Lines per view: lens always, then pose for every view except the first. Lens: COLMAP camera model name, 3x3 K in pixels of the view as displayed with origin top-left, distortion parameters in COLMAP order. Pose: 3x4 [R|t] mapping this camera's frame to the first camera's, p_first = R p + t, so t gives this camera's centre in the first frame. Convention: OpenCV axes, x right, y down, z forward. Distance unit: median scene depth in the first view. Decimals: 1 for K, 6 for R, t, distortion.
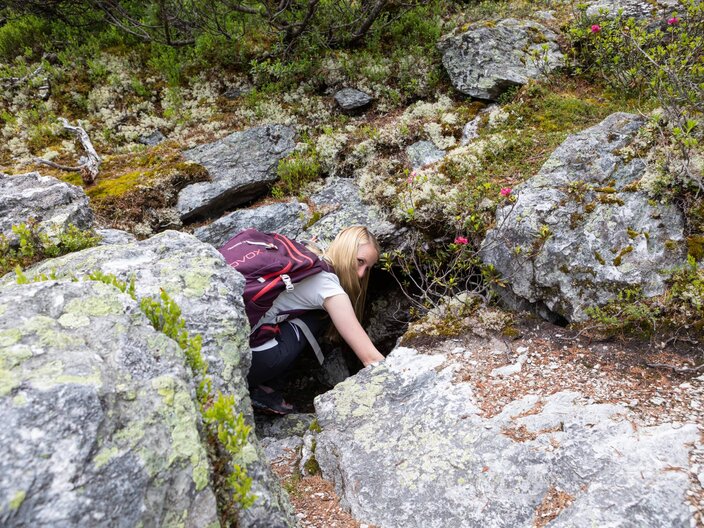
lens RADIAL K [[546.0, 0, 352.0], [0, 546.0, 264.0], [0, 0, 1]] dist [-0.107089, 0.082291]
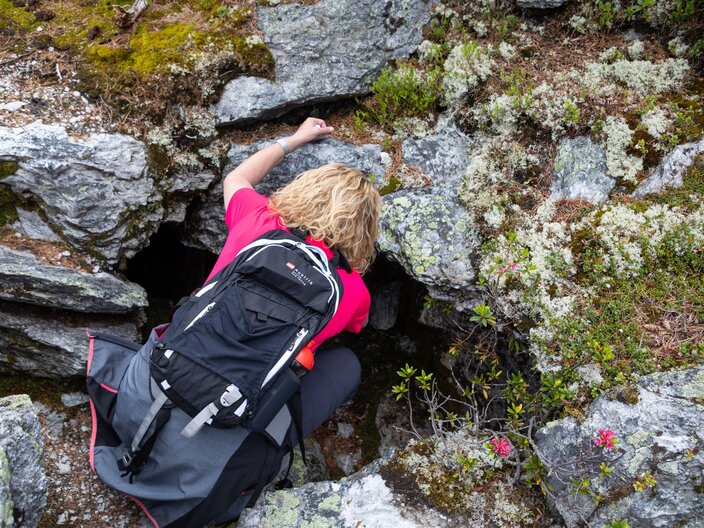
lens RADIAL K [[546.0, 0, 352.0], [0, 546.0, 264.0], [0, 0, 1]] dist [-0.107089, 0.082291]
pose [[0.897638, 0.410311, -0.160907, 0.042108], [-0.287954, 0.822383, 0.490682, -0.337380], [0.333659, -0.394121, 0.856353, 0.352447]]
